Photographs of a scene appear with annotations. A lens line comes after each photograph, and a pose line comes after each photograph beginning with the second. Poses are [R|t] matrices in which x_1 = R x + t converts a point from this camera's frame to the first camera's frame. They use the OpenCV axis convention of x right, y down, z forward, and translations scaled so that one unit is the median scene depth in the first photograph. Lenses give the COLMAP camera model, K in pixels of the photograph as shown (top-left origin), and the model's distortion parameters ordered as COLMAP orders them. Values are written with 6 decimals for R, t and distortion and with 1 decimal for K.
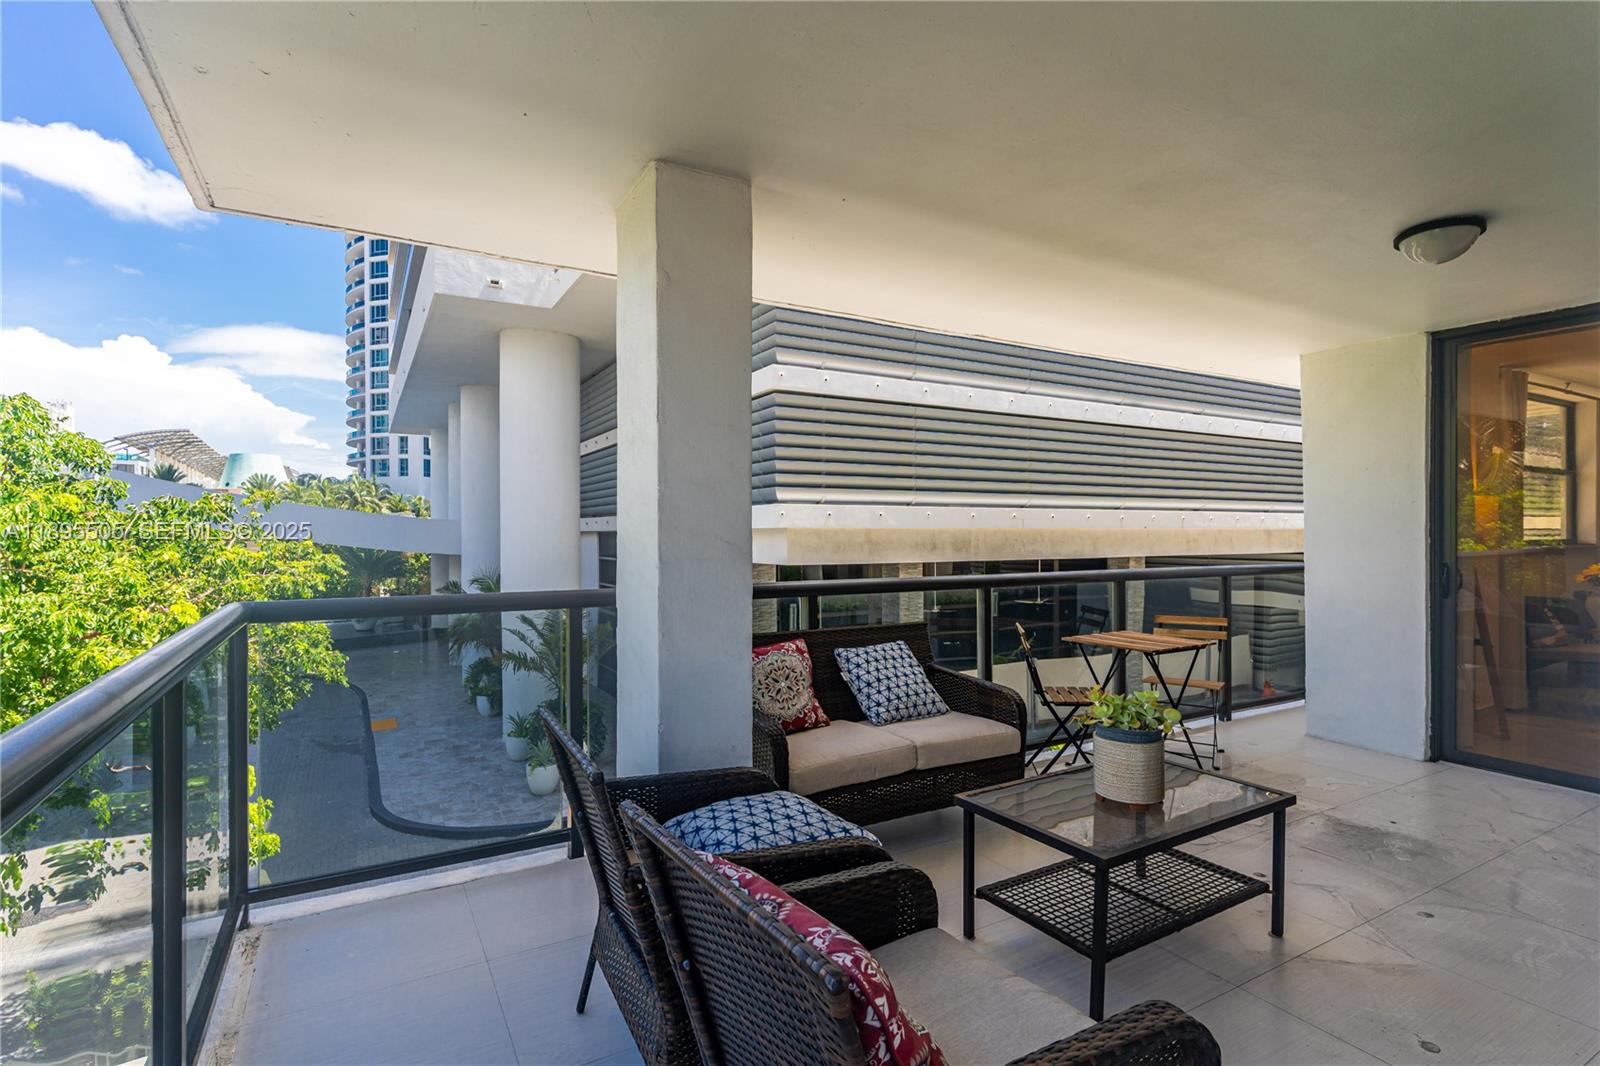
lens RADIAL K [[770.2, 0, 809.2], [0, 770.2, 528.2], [0, 0, 1]] dist [0.002635, 0.000154]
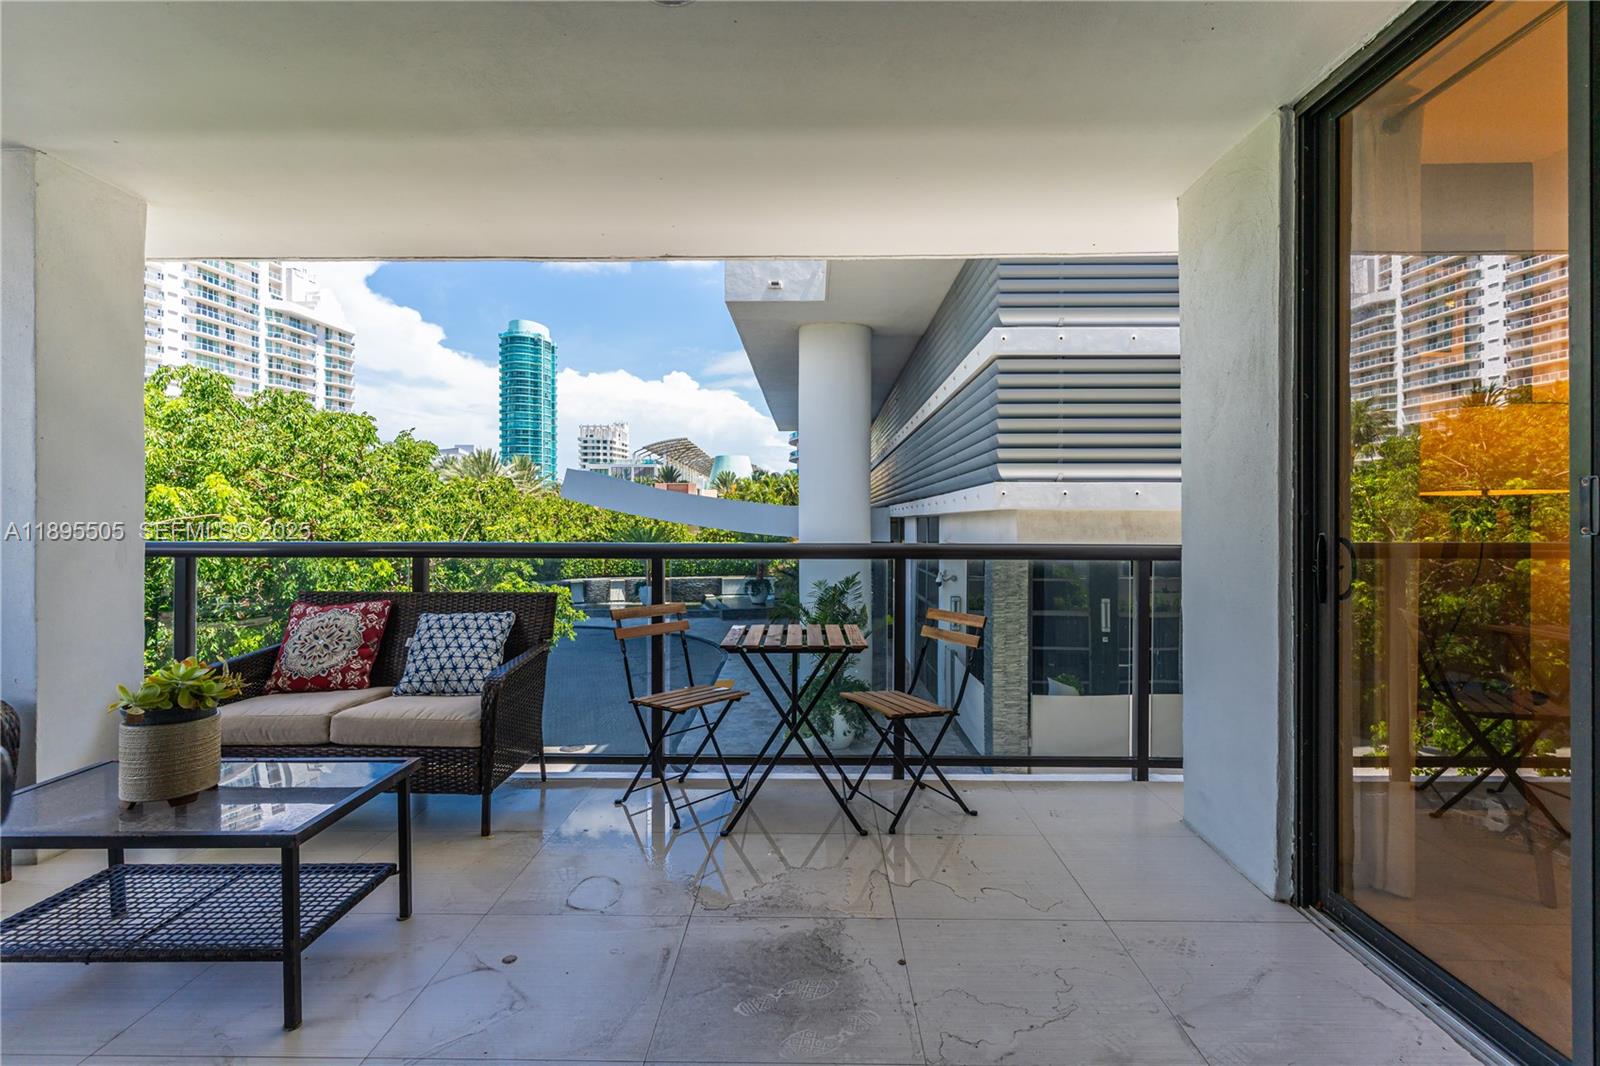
lens RADIAL K [[780.5, 0, 808.5], [0, 780.5, 515.5], [0, 0, 1]] dist [-0.002581, -0.000255]
pose [[0.858515, 0.001079, -0.512787, 0.212991], [-0.002381, 0.999995, -0.001882, 0.008323], [0.512783, 0.002836, 0.858514, 0.095324]]
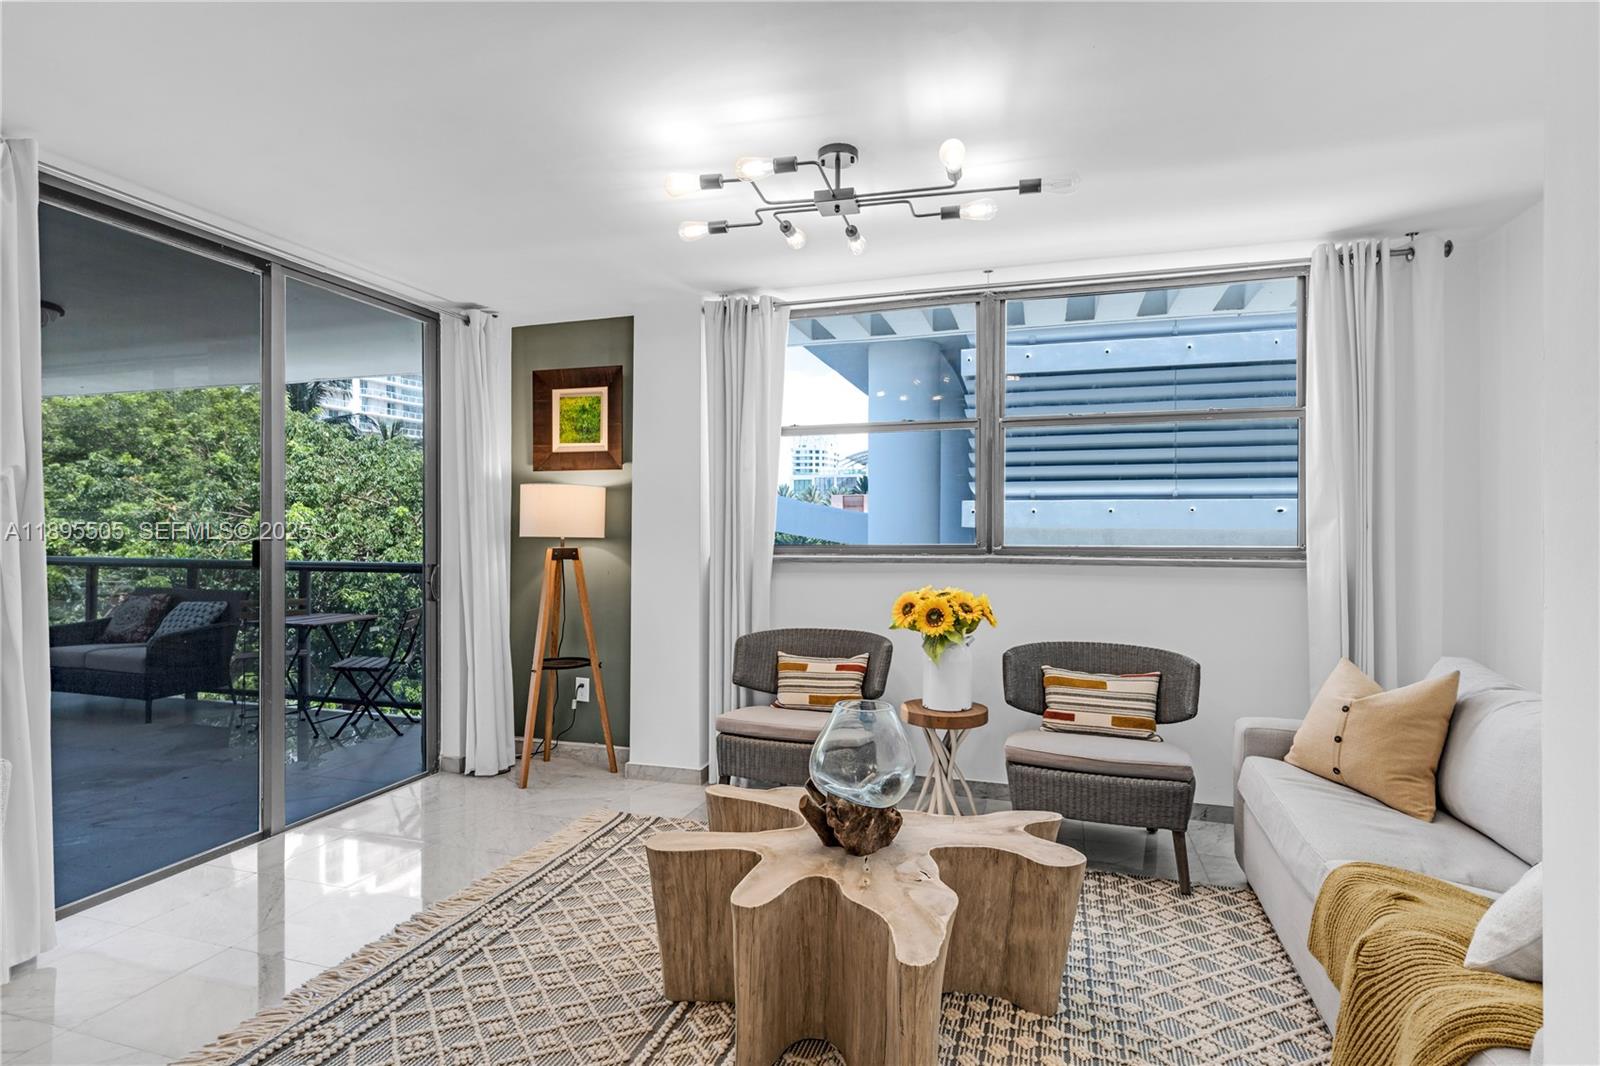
lens RADIAL K [[801.6, 0, 780.1], [0, 801.6, 485.2], [0, 0, 1]] dist [0.003046, 0.000471]
pose [[0.662811, -0.035583, -0.747941, 0.476104], [-0.003323, 0.998721, -0.050458, -0.001110], [0.748779, 0.035929, 0.661845, 0.181238]]
